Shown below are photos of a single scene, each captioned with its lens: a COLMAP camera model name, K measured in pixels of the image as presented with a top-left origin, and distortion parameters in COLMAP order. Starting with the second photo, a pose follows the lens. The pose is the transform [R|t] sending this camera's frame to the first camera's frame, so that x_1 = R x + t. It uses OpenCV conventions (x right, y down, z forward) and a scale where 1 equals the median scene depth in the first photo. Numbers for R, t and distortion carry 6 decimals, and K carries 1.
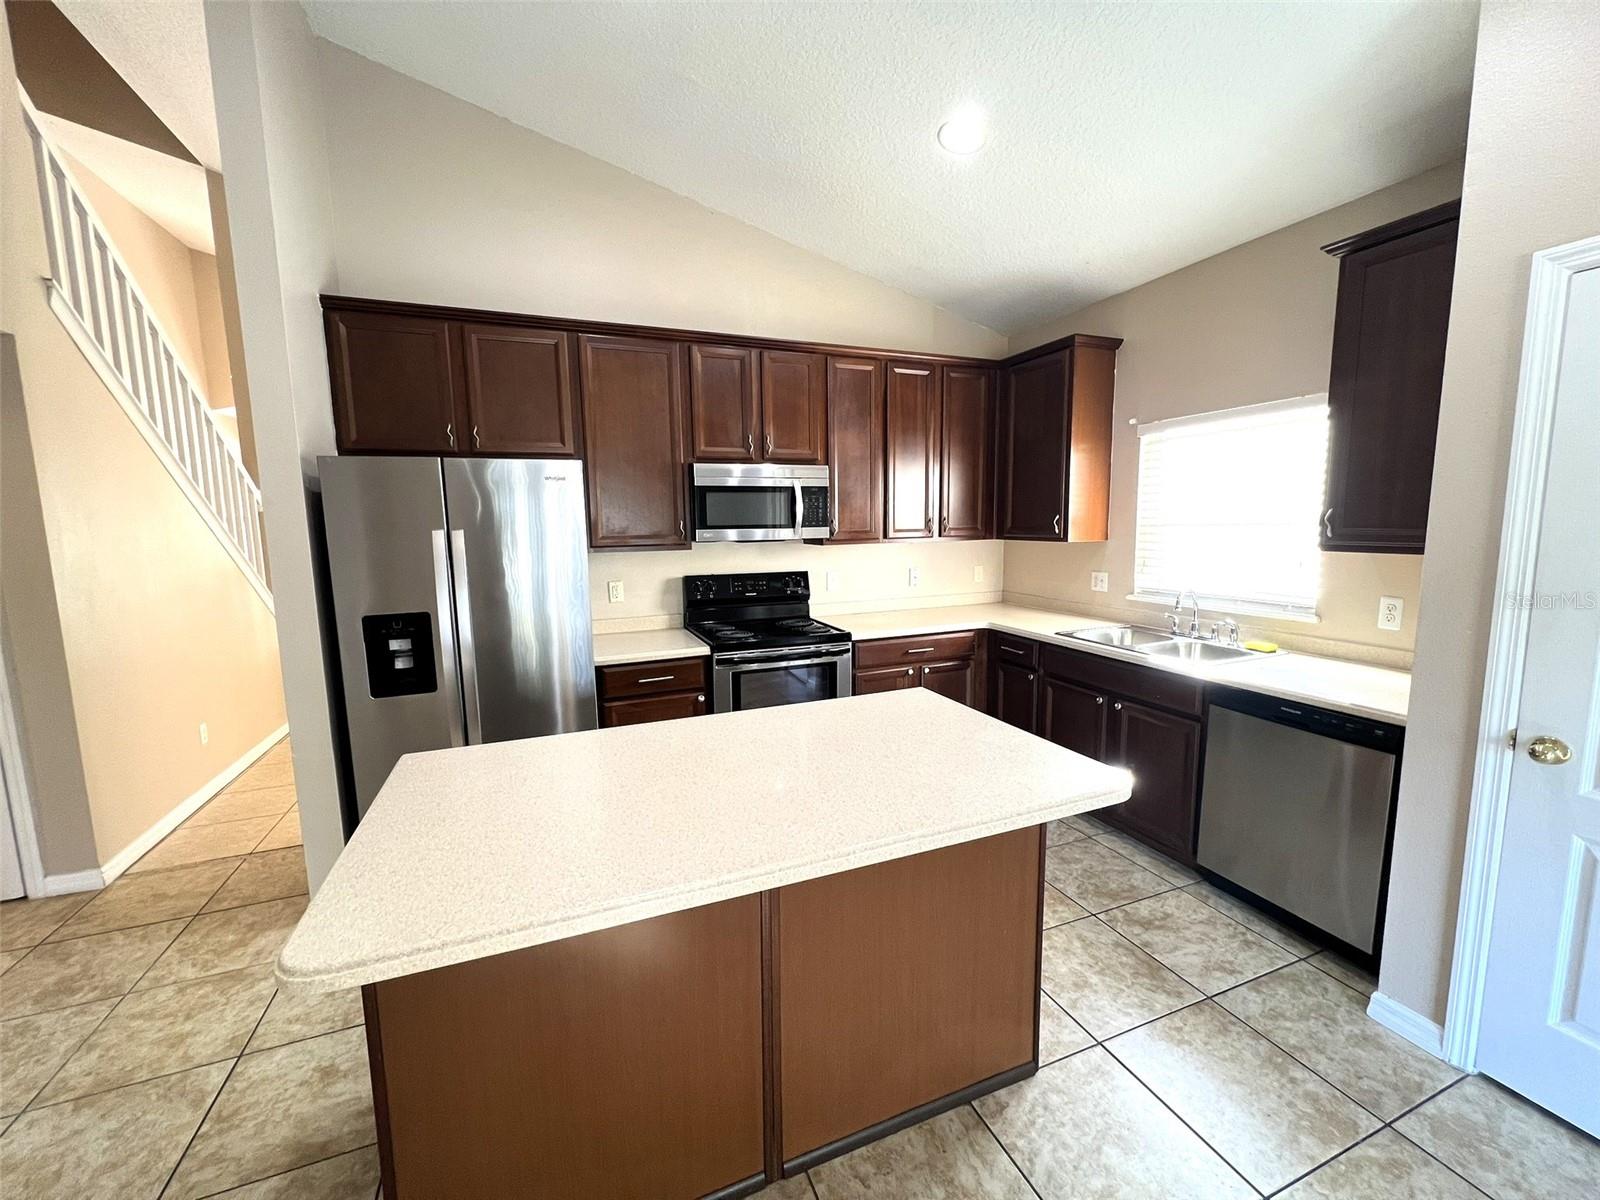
lens RADIAL K [[638.8, 0, 799.3], [0, 638.8, 593.0], [0, 0, 1]] dist [0.000568, 0.000306]
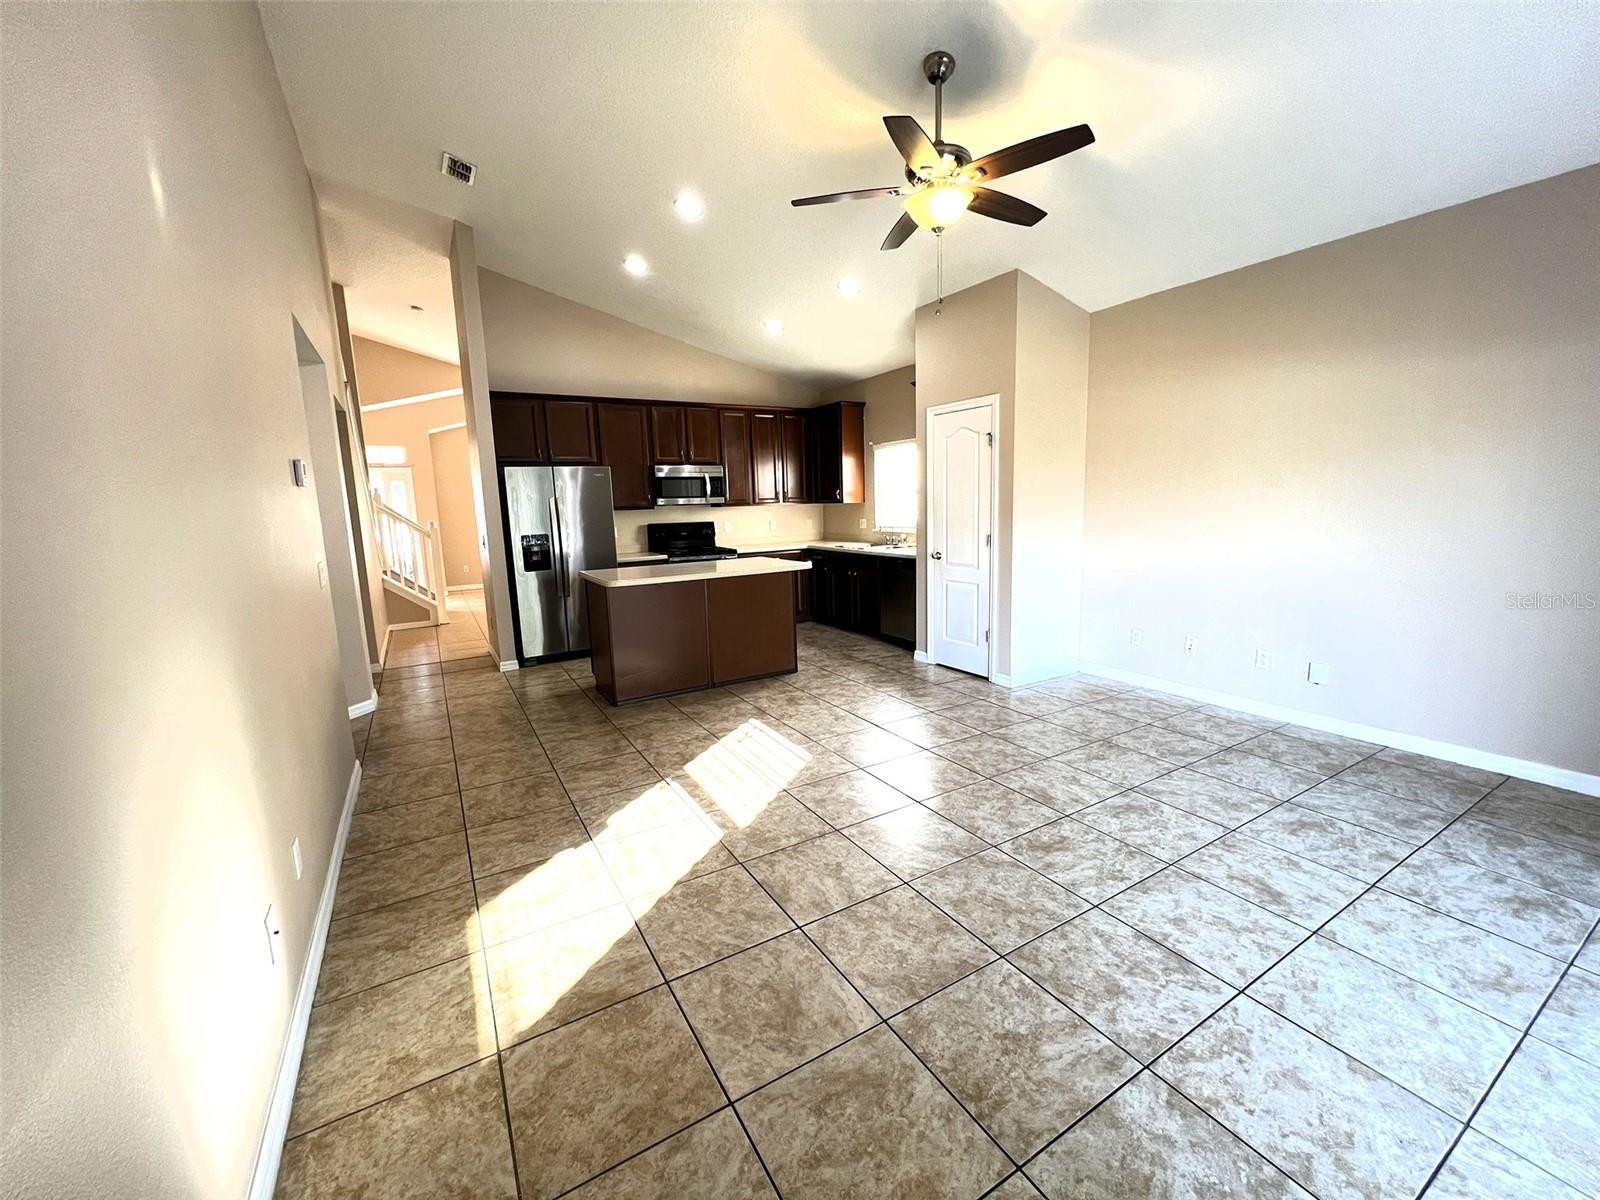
lens RADIAL K [[638.8, 0, 797.2], [0, 638.8, 598.7], [0, 0, 1]] dist [0.000568, 0.000306]
pose [[0.988636, -0.035925, 0.145976, -0.027579], [0.031252, 0.998927, 0.034184, 0.146567], [-0.147048, -0.029234, 0.988697, -0.969135]]
